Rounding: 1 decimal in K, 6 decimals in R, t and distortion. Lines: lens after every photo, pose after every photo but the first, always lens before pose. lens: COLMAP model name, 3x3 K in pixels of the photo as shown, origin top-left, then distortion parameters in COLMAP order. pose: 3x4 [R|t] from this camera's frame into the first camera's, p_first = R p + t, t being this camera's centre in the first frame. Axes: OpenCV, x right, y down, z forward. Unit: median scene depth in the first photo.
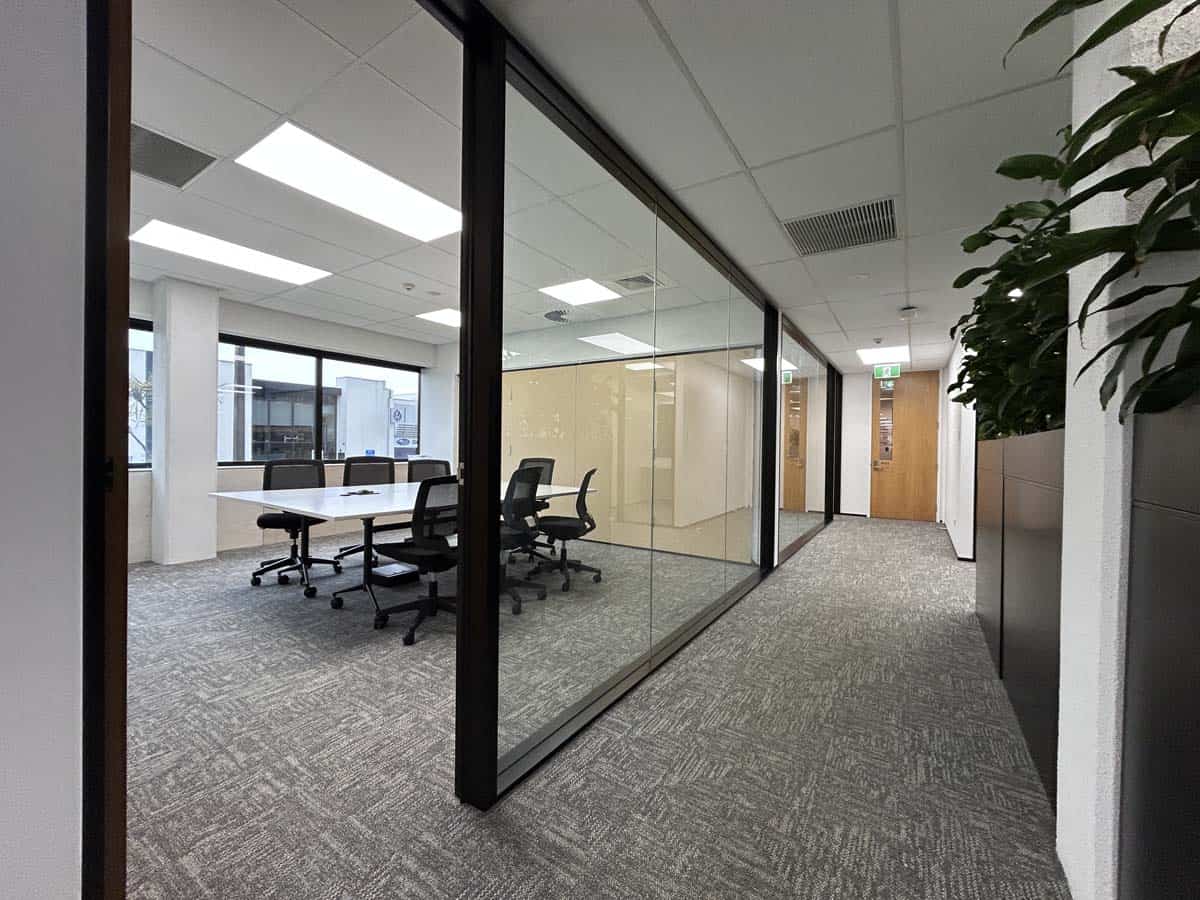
lens RADIAL K [[484.1, 0, 600.0], [0, 484.1, 450.0], [0, 0, 1]] dist [0.000990, 0.000429]
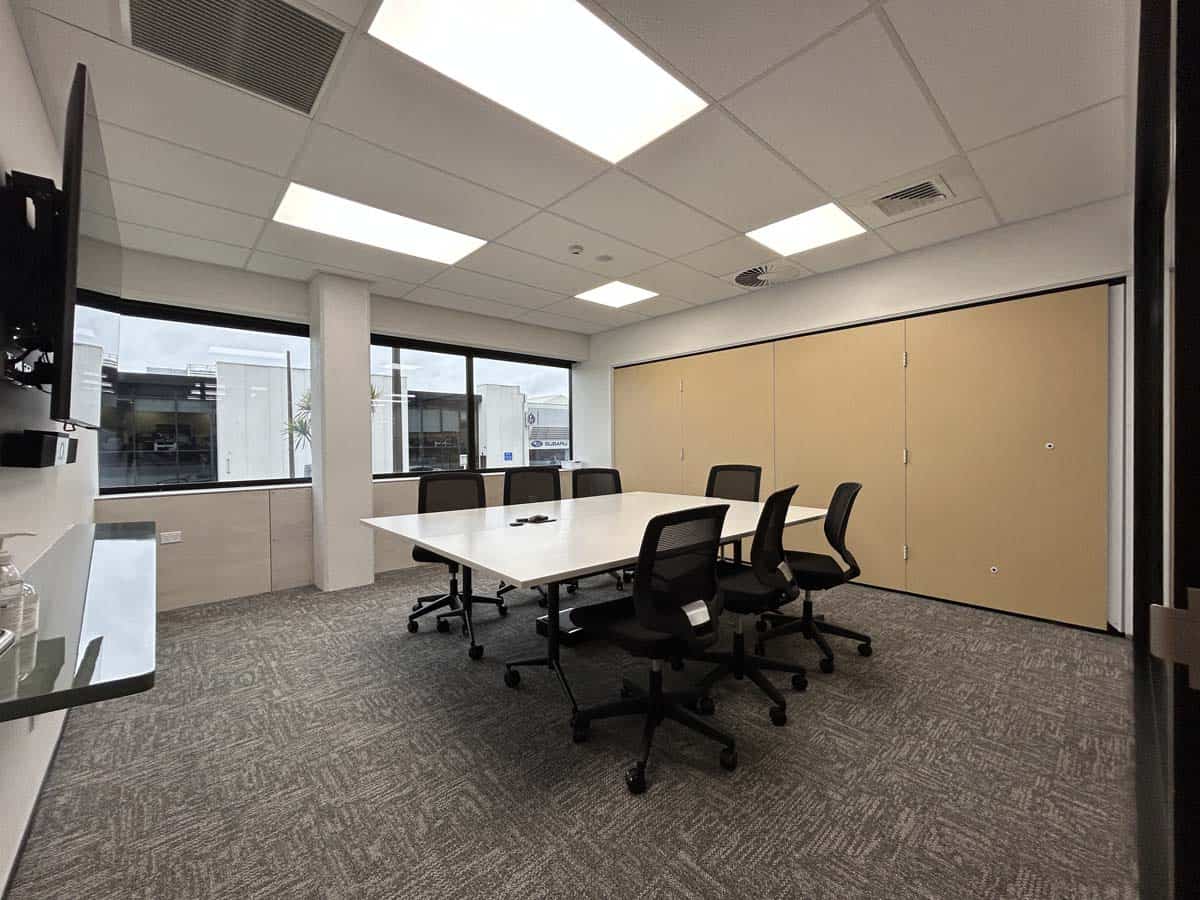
lens RADIAL K [[484.1, 0, 600.0], [0, 484.1, 450.0], [0, 0, 1]] dist [0.000990, 0.000429]
pose [[0.969204, -0.021760, -0.245294, -0.181643], [0.022641, 0.999743, 0.000772, -0.015395], [0.245215, -0.006302, 0.969448, 0.263069]]
